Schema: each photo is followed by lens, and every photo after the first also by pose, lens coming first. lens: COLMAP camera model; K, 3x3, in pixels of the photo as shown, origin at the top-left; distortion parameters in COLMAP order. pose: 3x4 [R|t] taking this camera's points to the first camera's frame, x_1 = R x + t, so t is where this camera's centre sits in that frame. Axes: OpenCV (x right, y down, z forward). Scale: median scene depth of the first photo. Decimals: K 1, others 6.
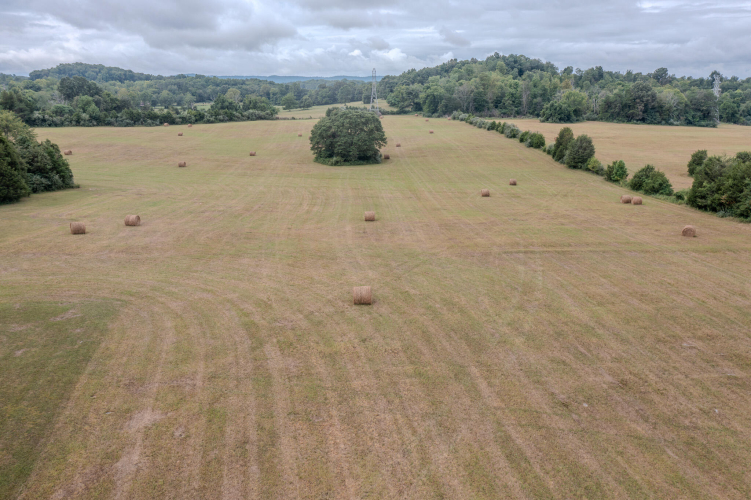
lens RADIAL K [[609.9, 0, 372.4], [0, 609.9, 248.0], [0, 0, 1]] dist [-0.001925, 0.001810]
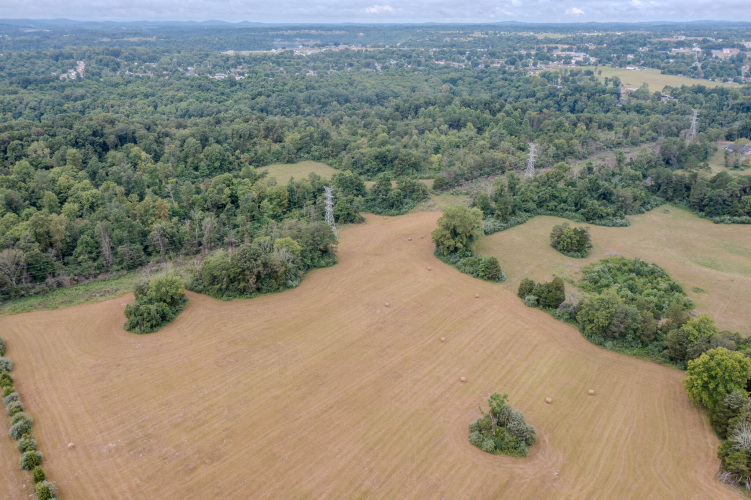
lens RADIAL K [[603.7, 0, 378.5], [0, 603.7, 246.6], [0, 0, 1]] dist [0.001562, 0.005636]
pose [[0.831750, -0.198395, 0.518490, 0.172631], [0.145147, 0.979191, 0.141835, -0.357855], [-0.535840, -0.042714, 0.843238, 0.239215]]
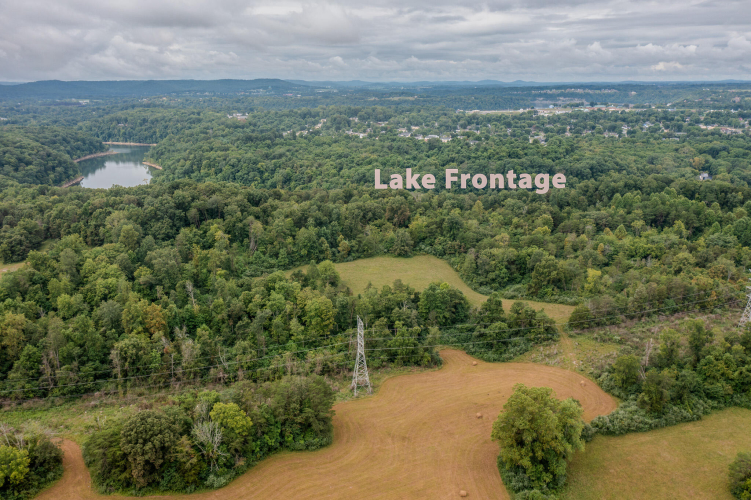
lens RADIAL K [[609.9, 0, 372.4], [0, 609.9, 248.0], [0, 0, 1]] dist [-0.001925, 0.001810]
pose [[0.988608, -0.053280, 0.140765, 0.567063], [0.052177, 0.998571, 0.011515, -0.411682], [-0.141178, -0.004039, 0.989976, 0.450907]]
